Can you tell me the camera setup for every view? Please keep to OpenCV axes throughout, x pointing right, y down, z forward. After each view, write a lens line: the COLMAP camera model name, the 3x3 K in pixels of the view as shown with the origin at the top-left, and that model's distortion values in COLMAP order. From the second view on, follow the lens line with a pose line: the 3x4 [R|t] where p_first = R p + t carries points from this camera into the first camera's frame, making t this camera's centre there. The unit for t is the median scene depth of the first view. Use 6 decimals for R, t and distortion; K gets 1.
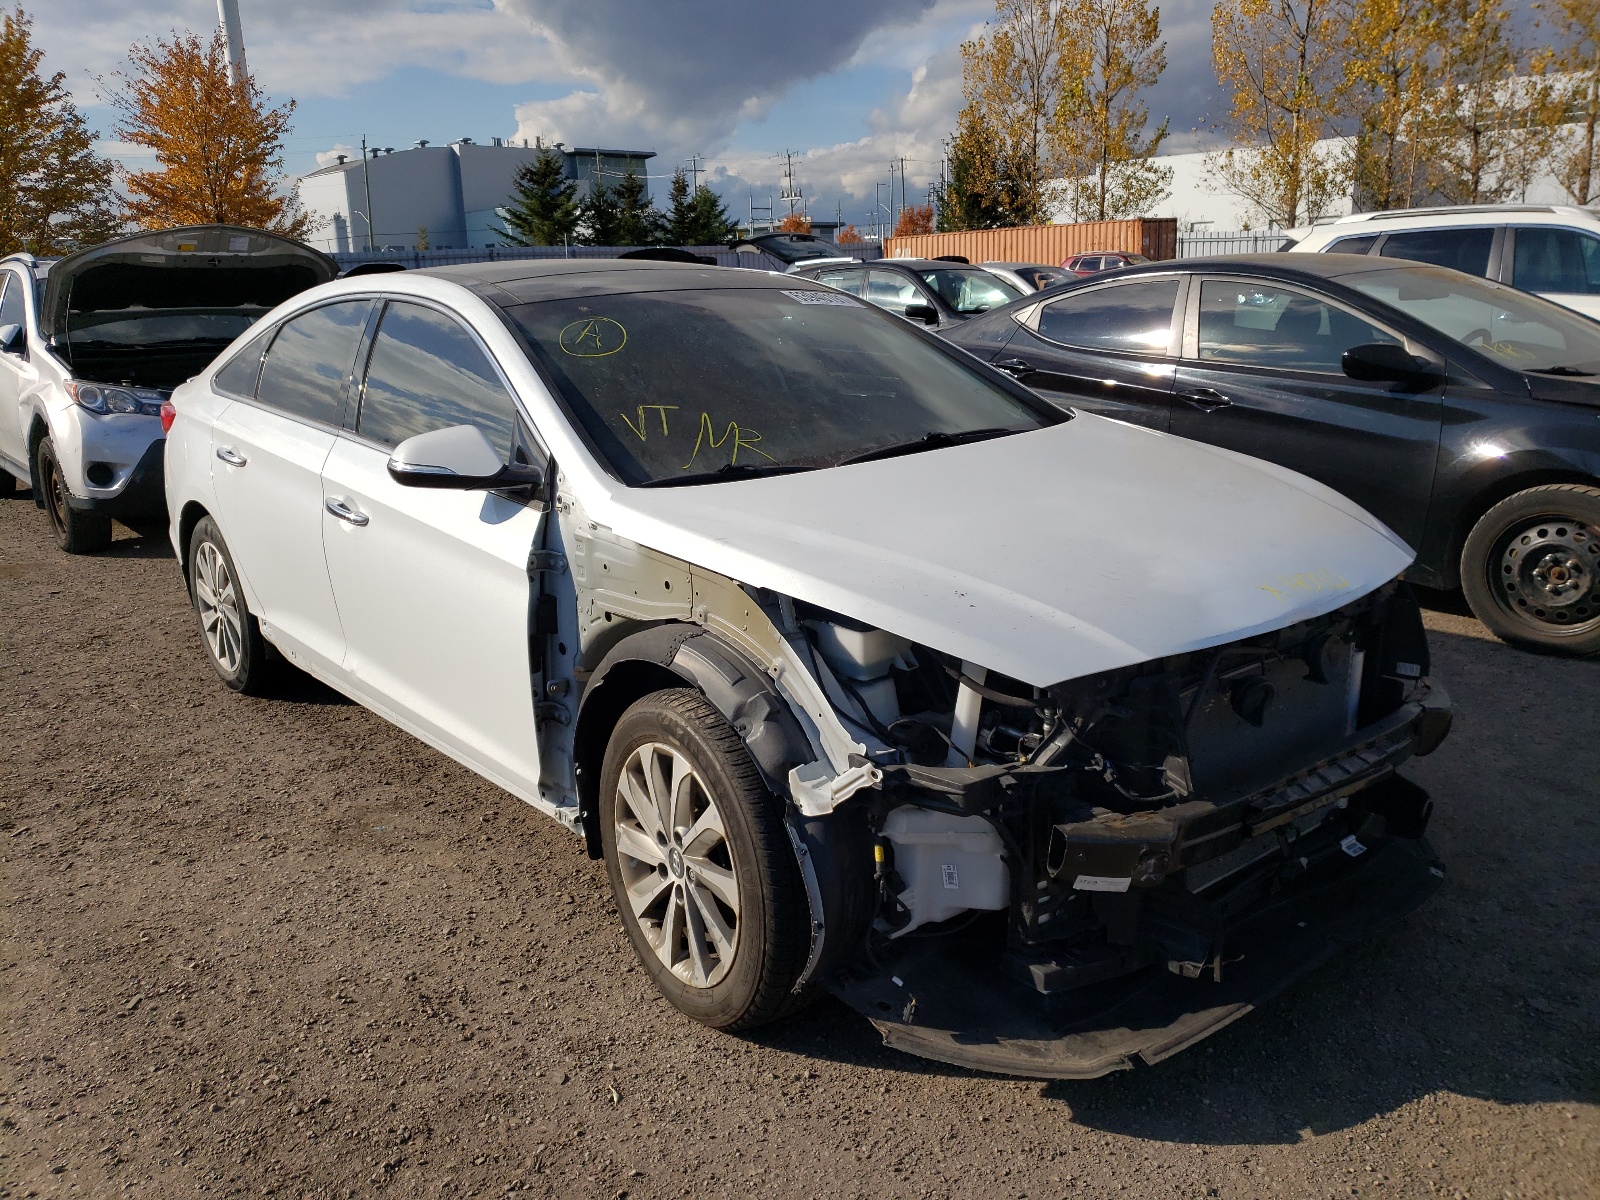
lens RADIAL K [[1262.2, 0, 800.0], [0, 1262.2, 600.0], [0, 0, 1]] dist [0.003792, 0.000892]
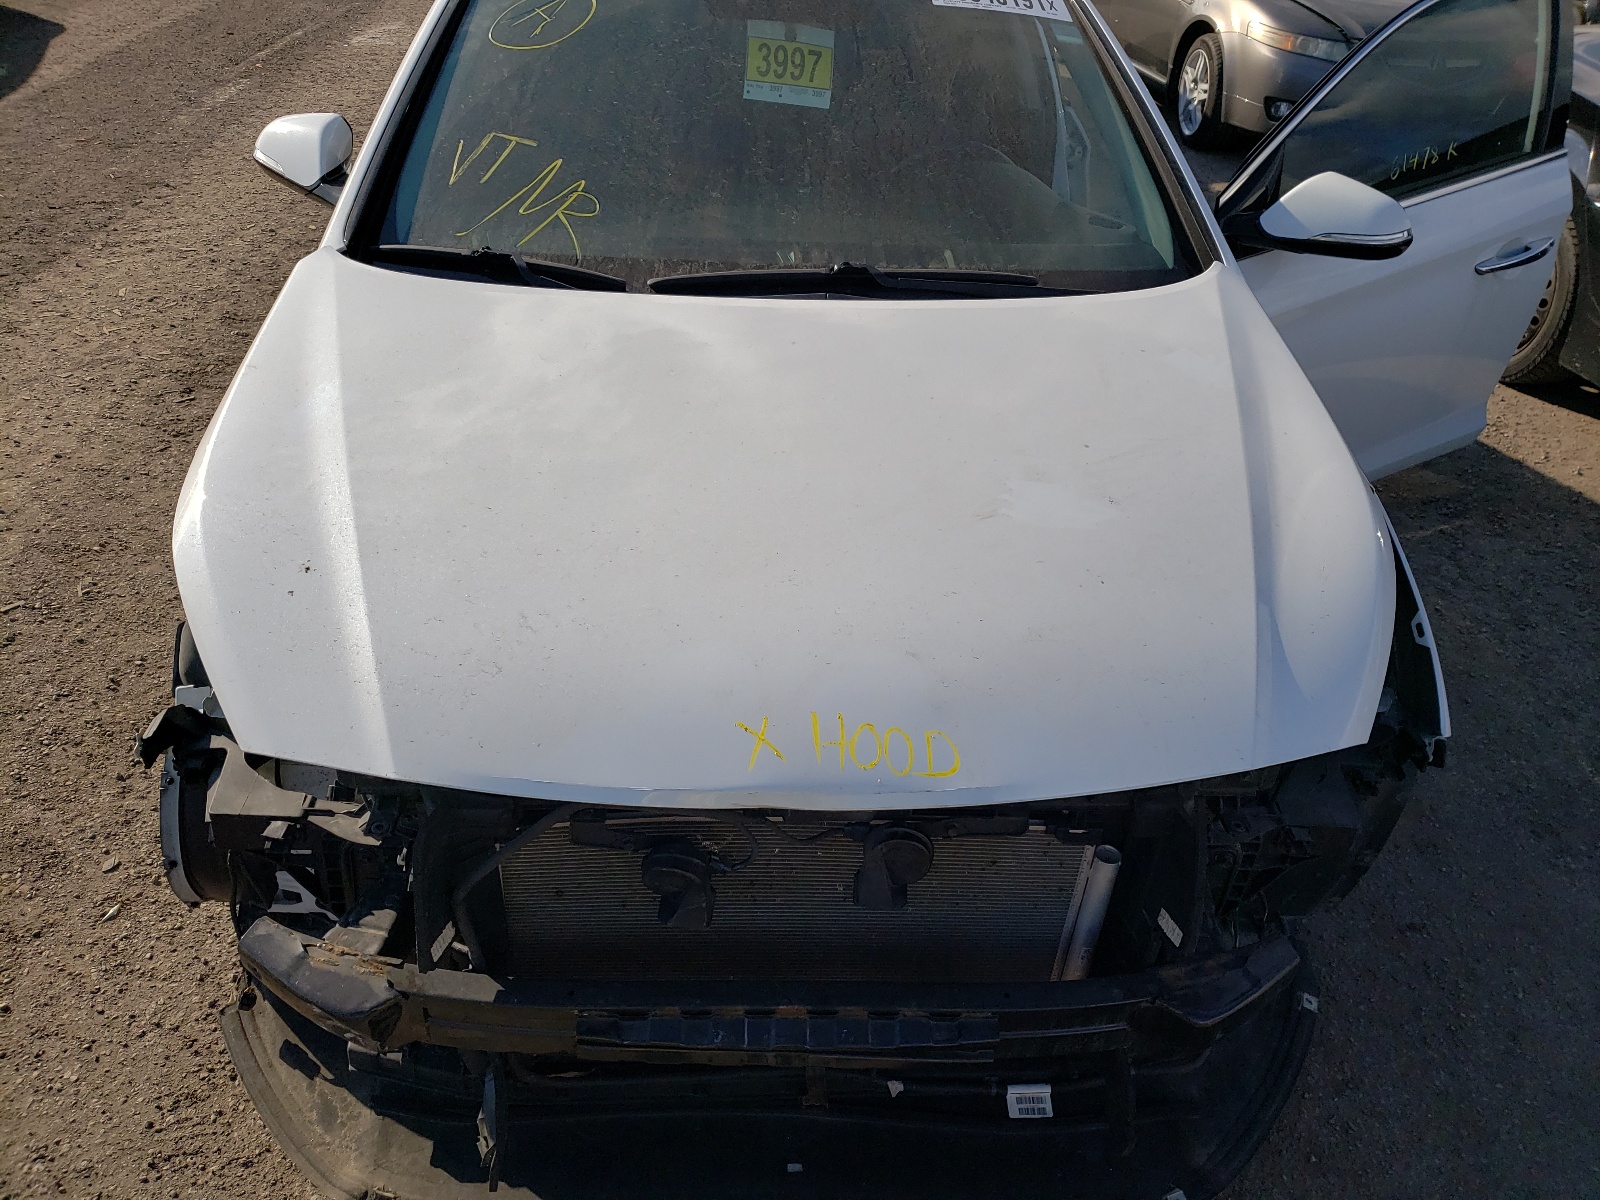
lens RADIAL K [[1255.2, 0, 813.6], [0, 1255.2, 599.6], [0, 0, 1]] dist [-0.000422, 0.007096]
pose [[0.809239, 0.375783, -0.451574, 0.621249], [-0.225808, 0.908576, 0.351427, -0.274641], [0.542349, -0.182419, 0.820110, 0.525169]]
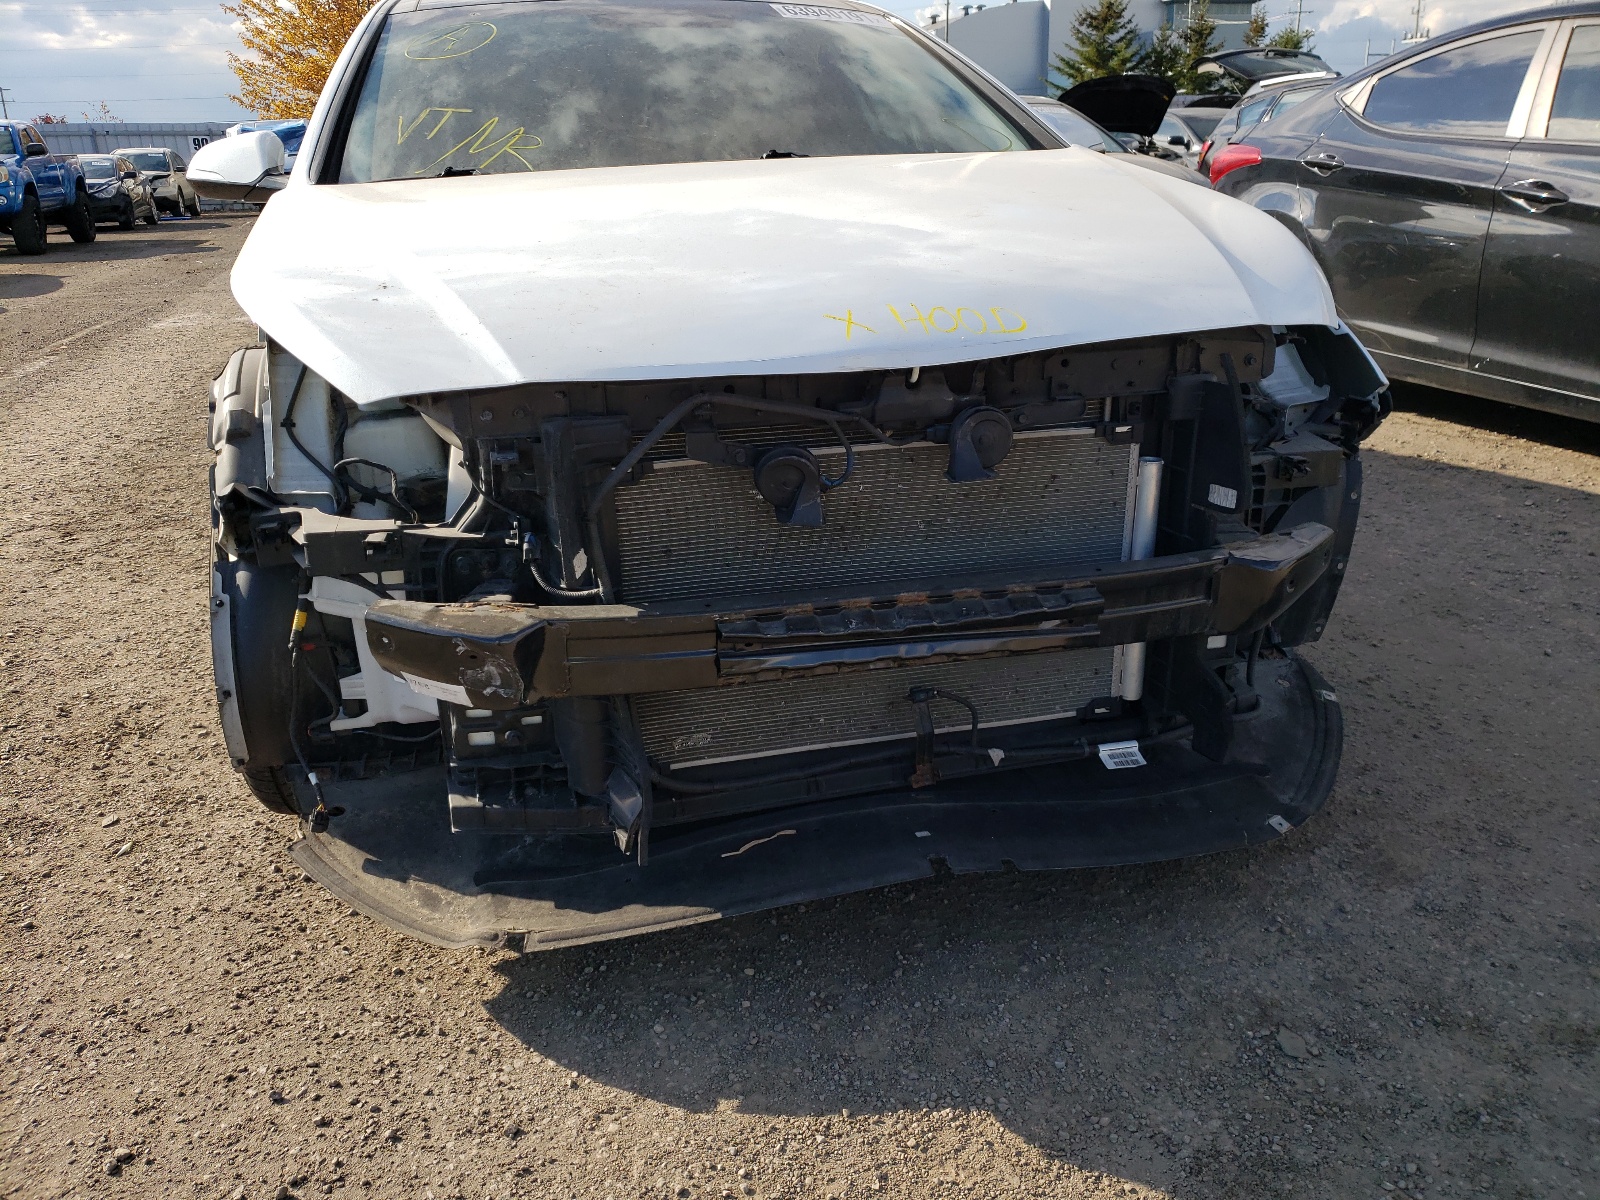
lens RADIAL K [[1262.2, 0, 800.0], [0, 1262.2, 600.0], [0, 0, 1]] dist [0.003792, 0.000892]
pose [[0.907932, 0.138406, -0.395605, 0.615020], [-0.098441, 0.987917, 0.119705, 0.056776], [0.407392, -0.069740, 0.910586, 0.371188]]
